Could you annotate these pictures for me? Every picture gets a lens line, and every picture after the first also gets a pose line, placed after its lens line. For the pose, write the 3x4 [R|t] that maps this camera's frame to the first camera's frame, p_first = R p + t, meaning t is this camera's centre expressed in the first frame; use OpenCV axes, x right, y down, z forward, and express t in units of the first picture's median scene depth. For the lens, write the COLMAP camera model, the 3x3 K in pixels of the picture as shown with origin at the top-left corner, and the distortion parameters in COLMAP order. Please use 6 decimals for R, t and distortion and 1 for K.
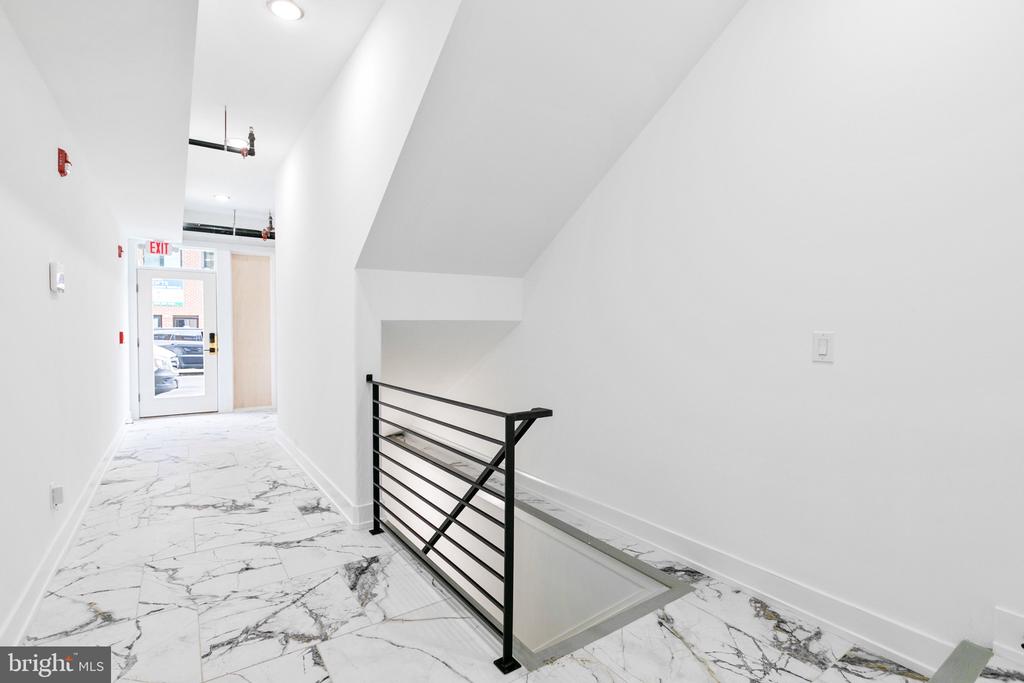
lens RADIAL K [[483.9, 0, 512.0], [0, 483.9, 341.5], [0, 0, 1]] dist [0.001490, 0.000346]
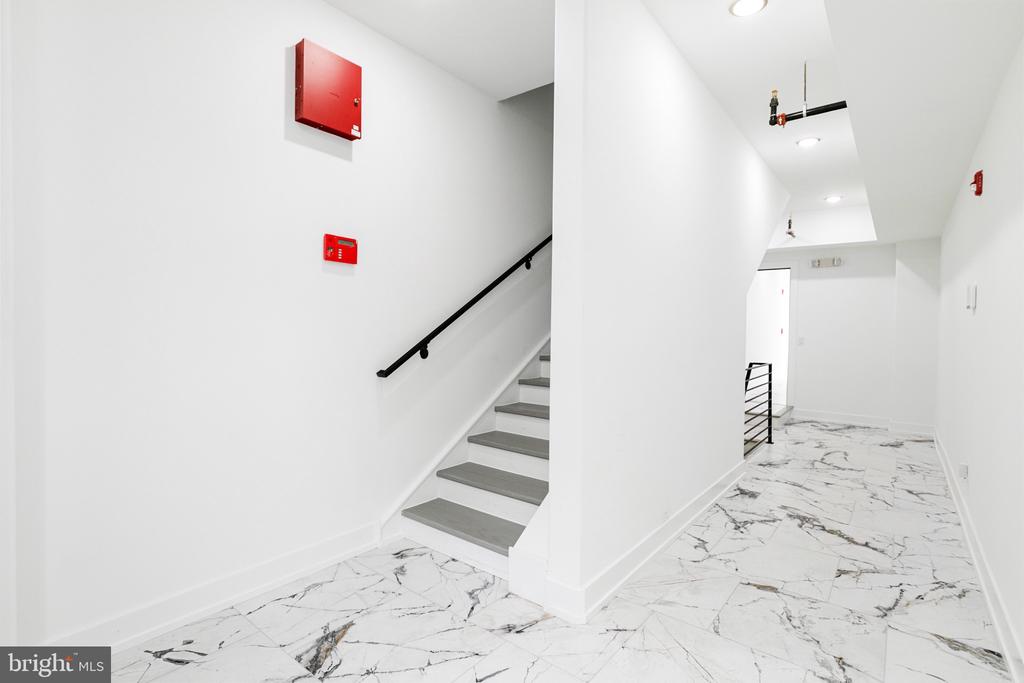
lens RADIAL K [[493.1, 0, 512.0], [0, 493.1, 341.5], [0, 0, 1]] dist [-0.001858, -0.000651]
pose [[-0.293632, -0.027030, 0.955536, -1.334619], [0.011279, 0.999433, 0.031738, -0.055151], [-0.955852, 0.020096, -0.293160, 1.843053]]
